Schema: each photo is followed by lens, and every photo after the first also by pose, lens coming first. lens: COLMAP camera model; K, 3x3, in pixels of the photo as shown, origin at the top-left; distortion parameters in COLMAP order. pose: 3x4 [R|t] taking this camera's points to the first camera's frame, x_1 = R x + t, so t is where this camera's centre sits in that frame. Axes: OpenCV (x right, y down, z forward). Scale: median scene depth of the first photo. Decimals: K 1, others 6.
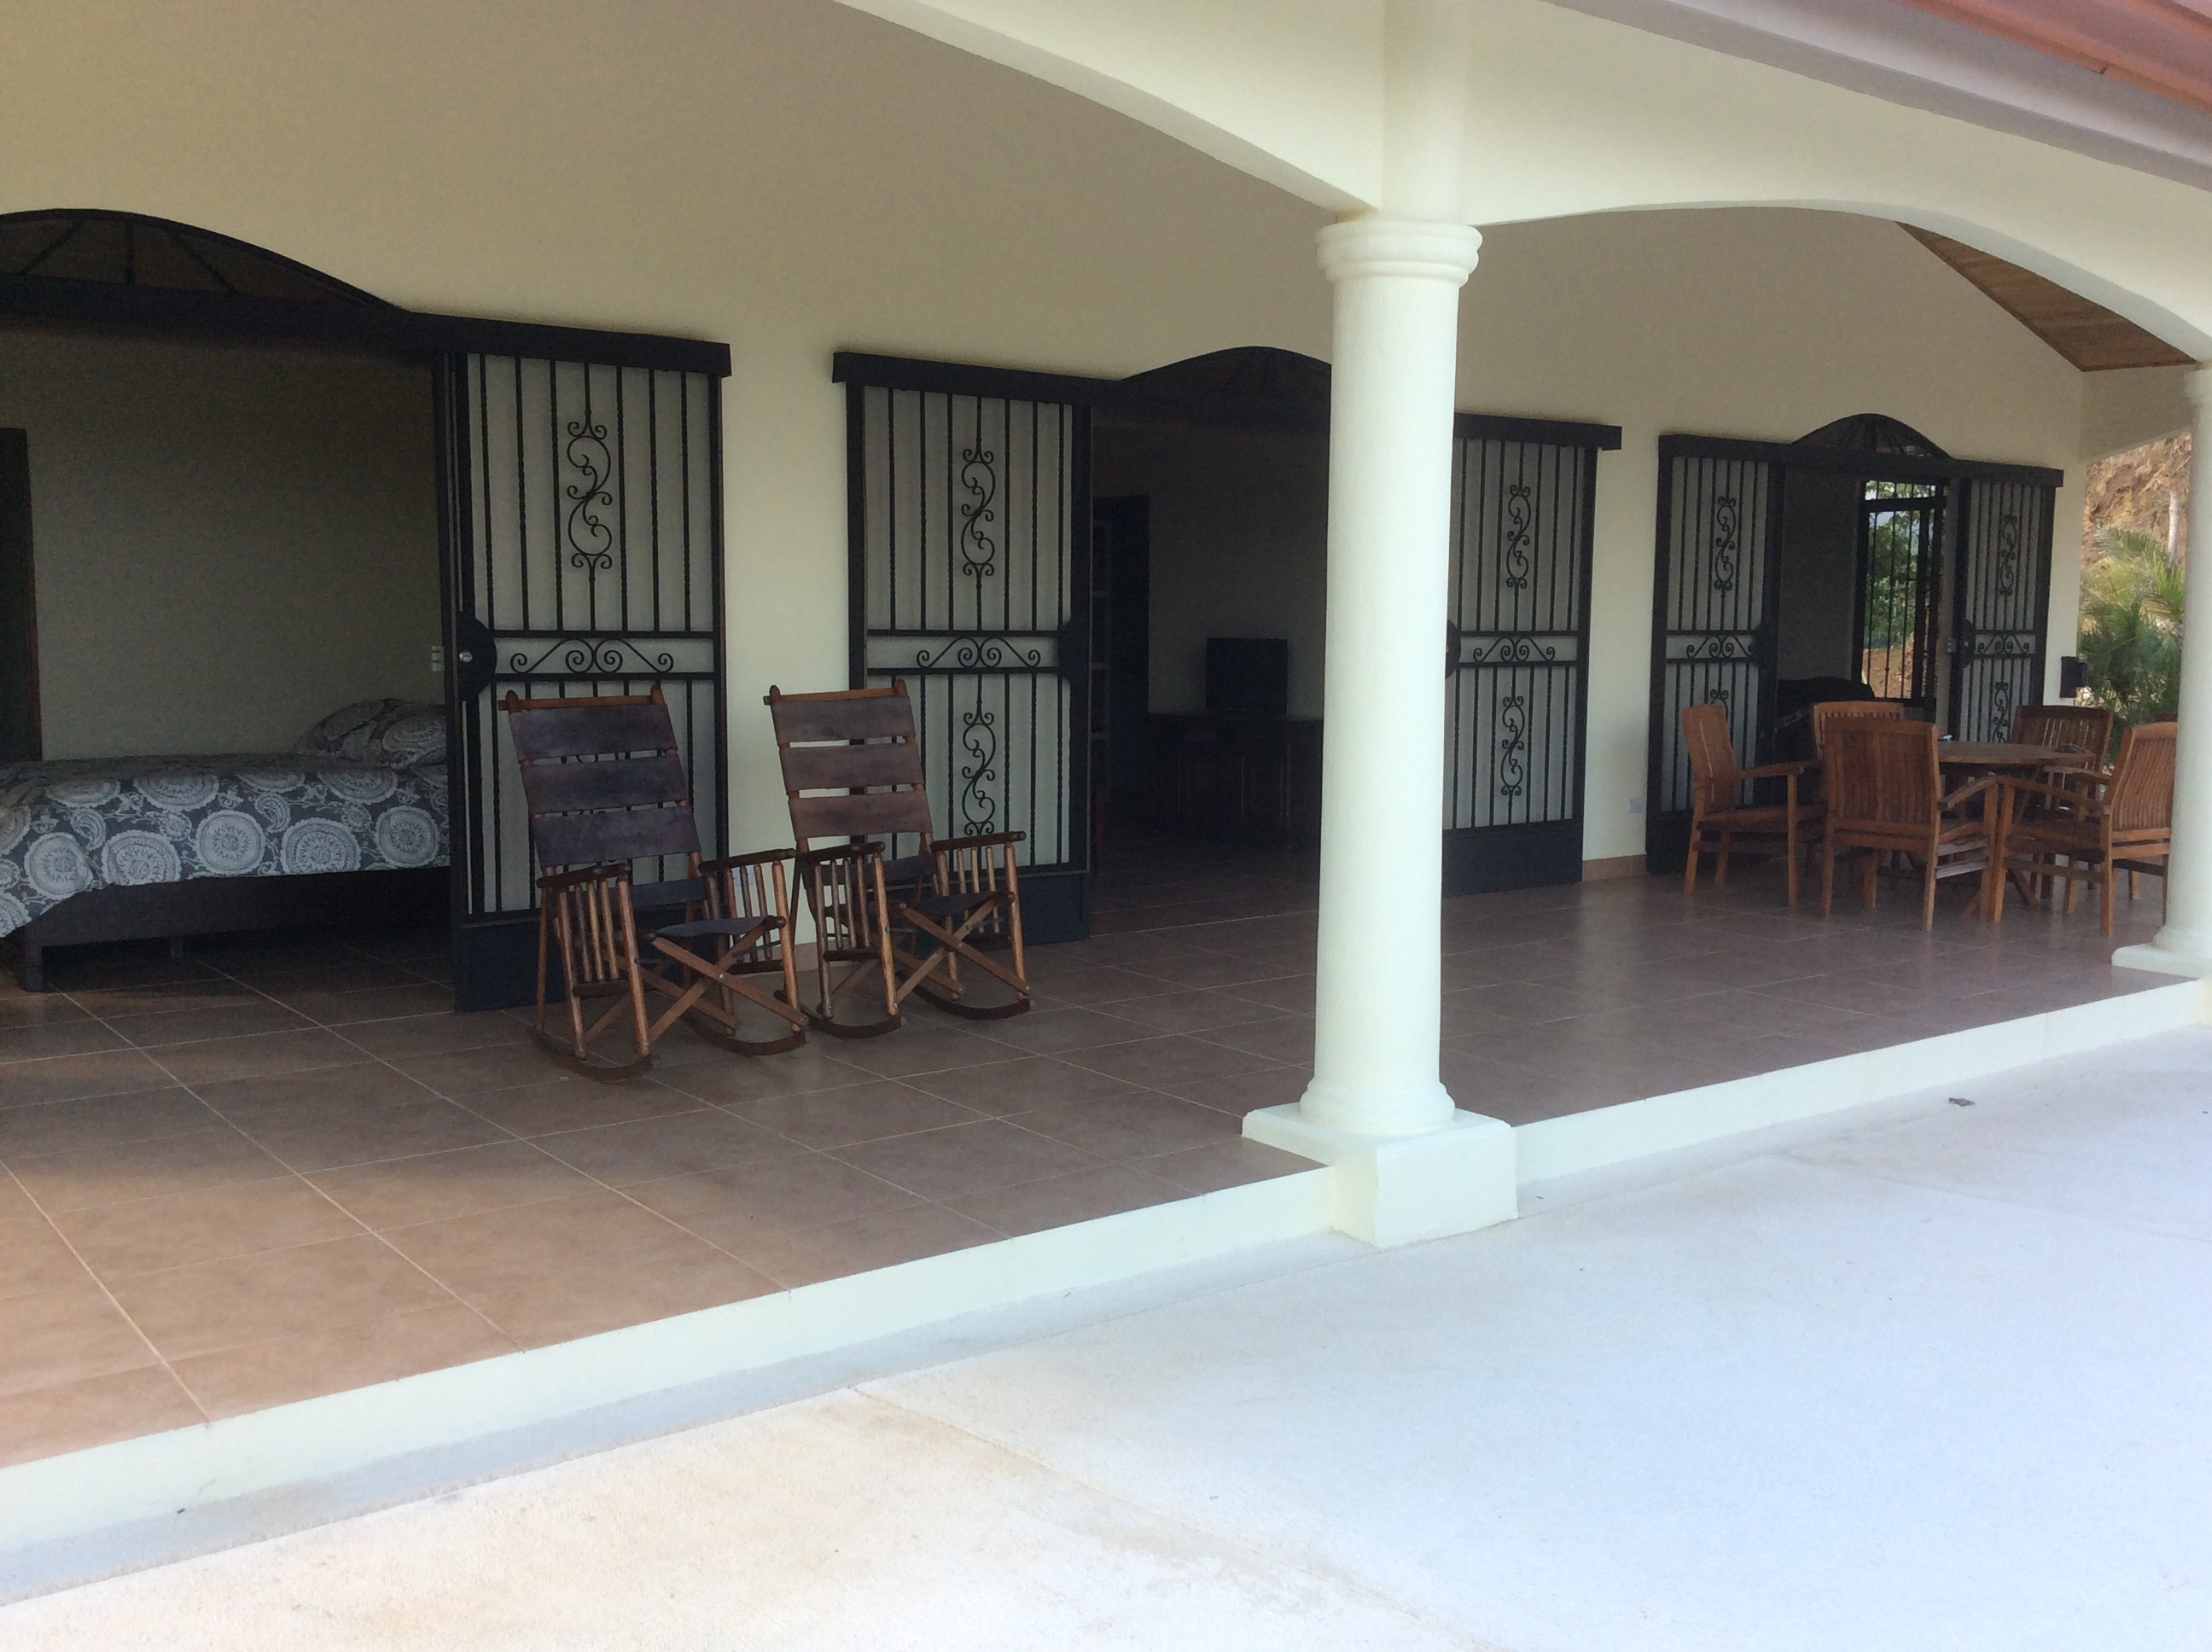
lens RADIAL K [[2029.9, 0, 1099.3], [0, 2029.9, 832.2], [0, 0, 1]] dist [0.073933, -0.153421]
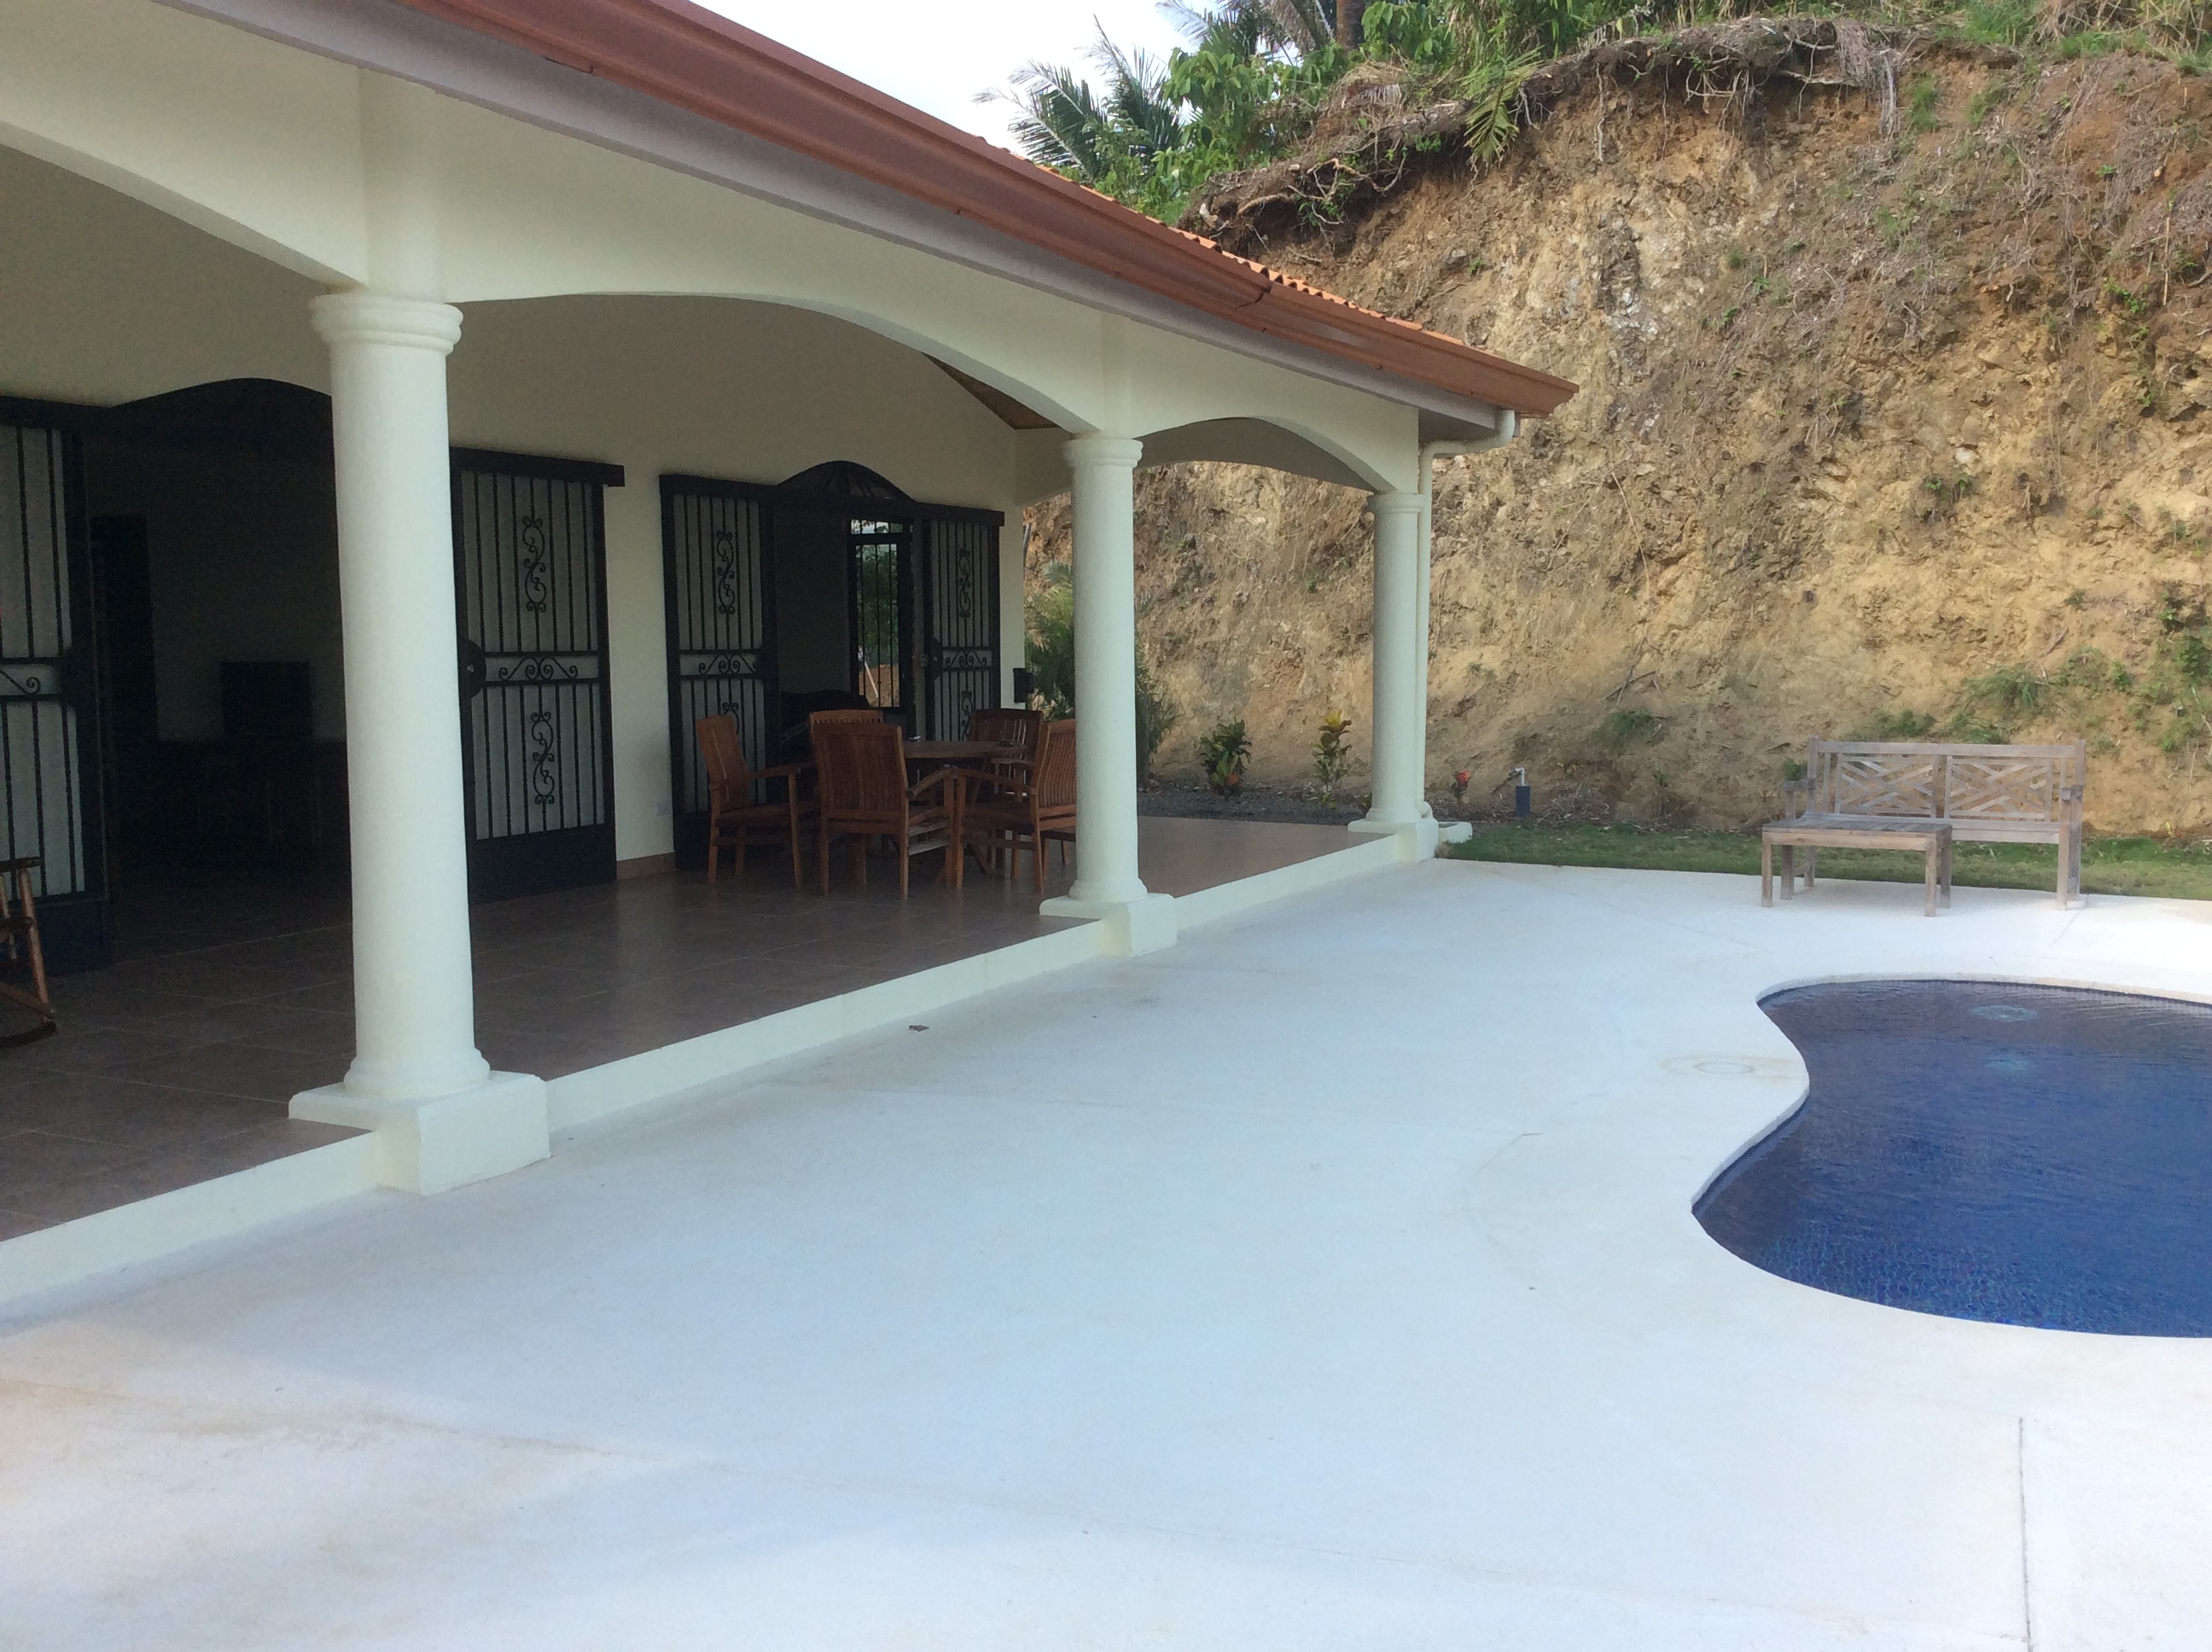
lens RADIAL K [[2029.9, 0, 1152.5], [0, 2029.9, 842.6], [0, 0, 1]] dist [0.073933, -0.153421]
pose [[0.887378, -0.056796, 0.457531, -0.007672], [0.058522, 0.998232, 0.010413, 0.010481], [-0.457314, 0.017536, 0.889133, -0.114282]]
